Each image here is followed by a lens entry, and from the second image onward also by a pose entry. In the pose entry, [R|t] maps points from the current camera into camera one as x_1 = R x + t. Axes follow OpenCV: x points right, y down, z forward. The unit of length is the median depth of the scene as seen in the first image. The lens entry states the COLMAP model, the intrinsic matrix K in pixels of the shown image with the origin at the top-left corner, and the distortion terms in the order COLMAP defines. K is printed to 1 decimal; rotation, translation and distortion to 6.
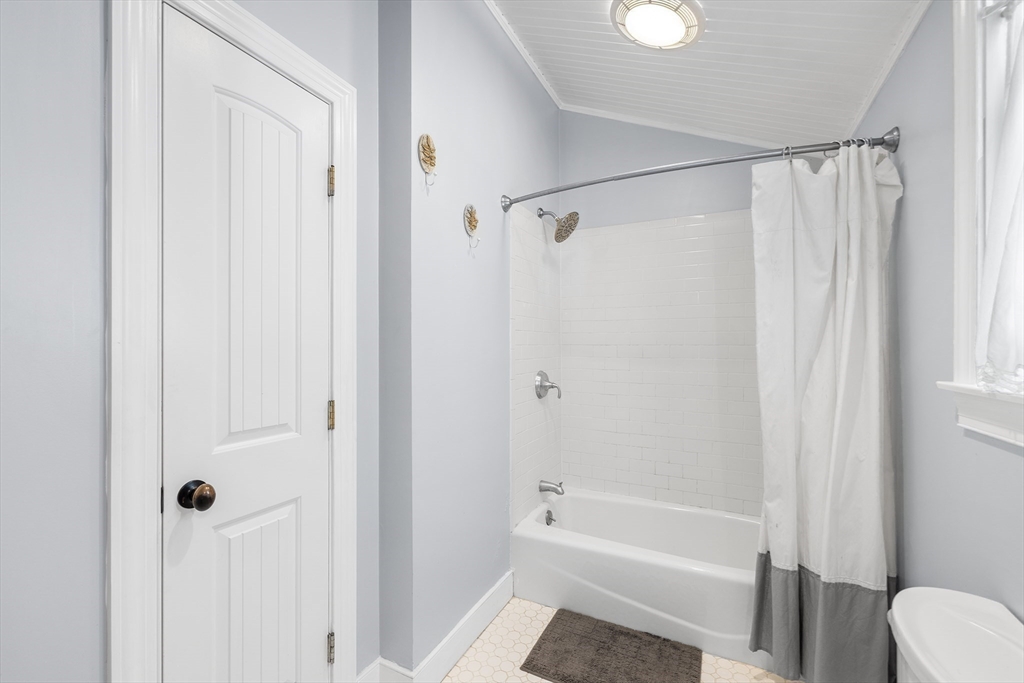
lens RADIAL K [[434.3, 0, 509.5], [0, 434.3, 346.9], [0, 0, 1]] dist [0.000696, -0.001368]
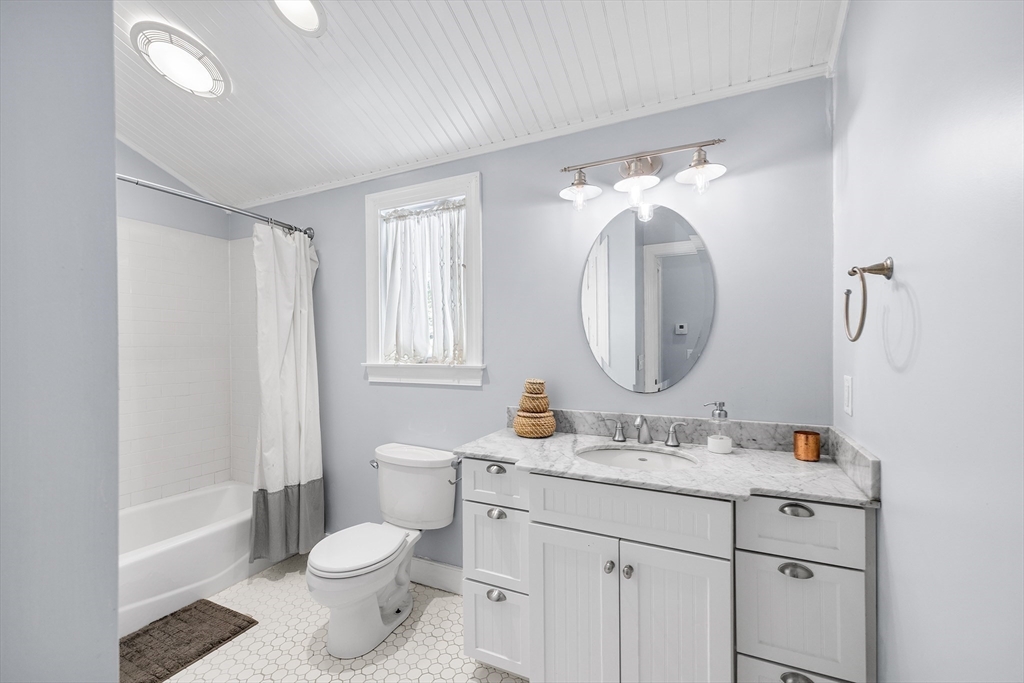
lens RADIAL K [[434.3, 0, 510.7], [0, 434.3, 342.8], [0, 0, 1]] dist [0.000696, -0.001368]
pose [[-0.030093, -0.002090, 0.999545, -0.921492], [0.005235, 0.999984, 0.002248, -0.018541], [-0.999533, 0.005301, -0.030082, 0.199593]]
